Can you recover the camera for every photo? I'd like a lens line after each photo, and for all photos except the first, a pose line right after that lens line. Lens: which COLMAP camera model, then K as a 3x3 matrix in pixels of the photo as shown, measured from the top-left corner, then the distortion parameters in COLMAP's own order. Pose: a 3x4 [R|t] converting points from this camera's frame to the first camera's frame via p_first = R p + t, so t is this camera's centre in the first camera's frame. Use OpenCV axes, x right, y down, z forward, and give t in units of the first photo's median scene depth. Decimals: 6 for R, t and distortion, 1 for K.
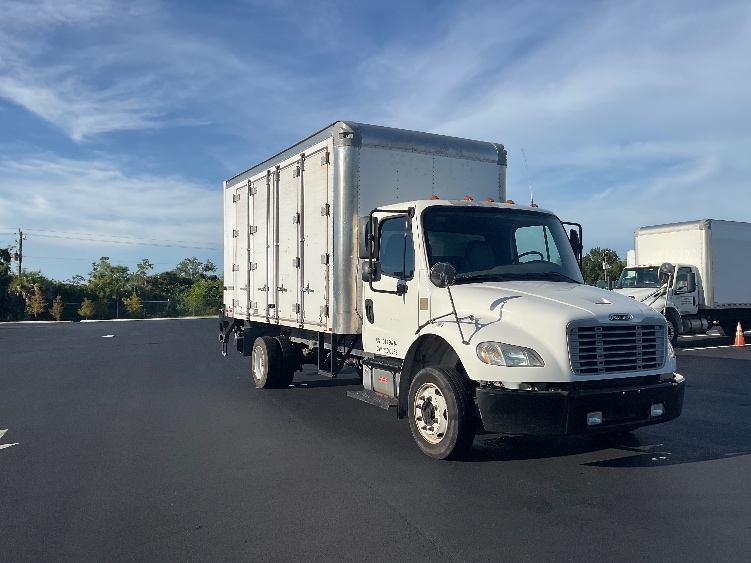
lens RADIAL K [[644.0, 0, 408.9], [0, 644.0, 282.1], [0, 0, 1]] dist [-0.000695, -0.001818]
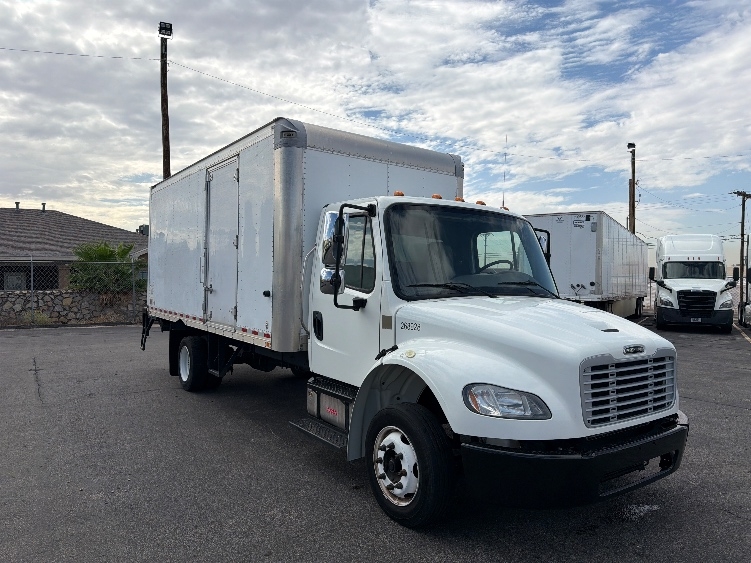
lens RADIAL K [[545.4, 0, 388.4], [0, 545.4, 284.2], [0, 0, 1]] dist [0.033274, -0.036355]
pose [[0.996343, 0.025453, 0.081570, -0.031851], [-0.027183, 0.999427, 0.020178, -0.029664], [-0.081009, -0.022321, 0.996463, 0.307712]]
